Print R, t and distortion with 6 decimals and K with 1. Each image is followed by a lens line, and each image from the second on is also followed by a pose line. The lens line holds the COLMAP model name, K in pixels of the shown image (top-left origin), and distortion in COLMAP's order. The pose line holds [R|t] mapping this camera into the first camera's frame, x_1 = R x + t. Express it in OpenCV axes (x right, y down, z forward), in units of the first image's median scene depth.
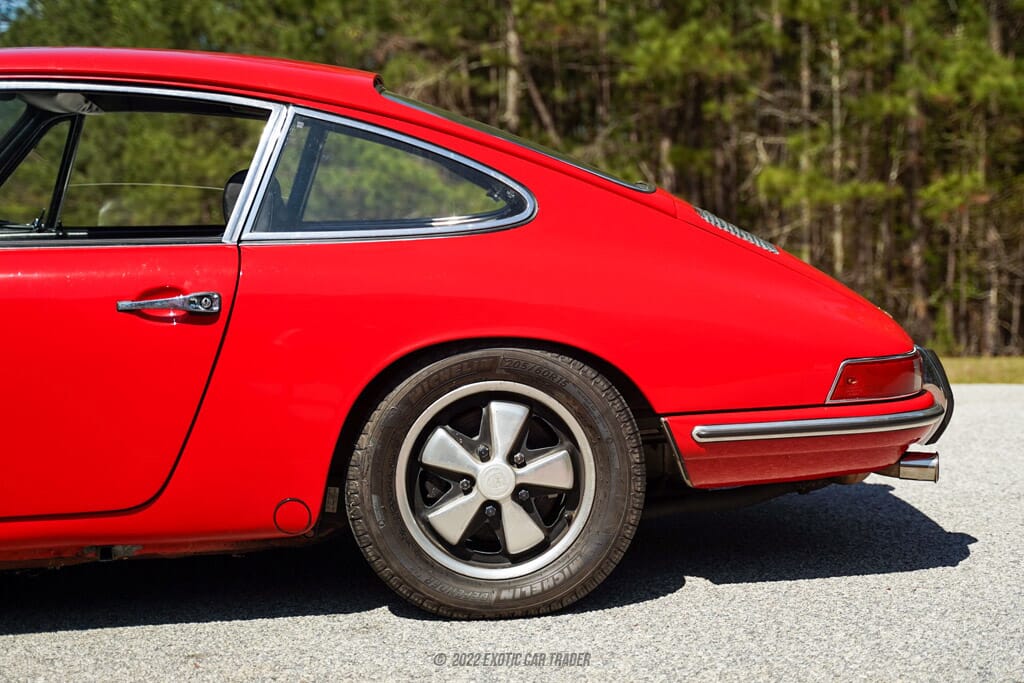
lens RADIAL K [[1492.8, 0, 539.2], [0, 1492.8, 328.1], [0, 0, 1]] dist [0.135974, 0.000000]
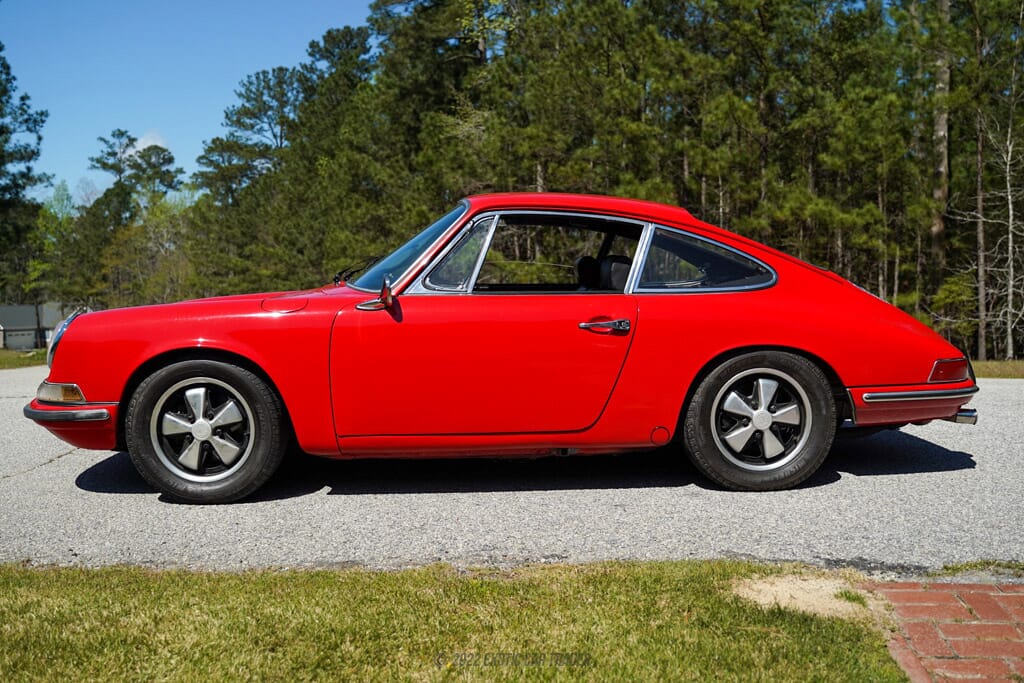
lens RADIAL K [[815.6, 0, 517.8], [0, 815.6, 337.6], [0, 0, 1]] dist [-0.016832, 0.012892]
pose [[0.999235, 0.016661, -0.035380, -0.302891], [-0.016756, 0.999857, -0.002388, 0.004413], [0.035335, 0.002979, 0.999371, -0.054801]]
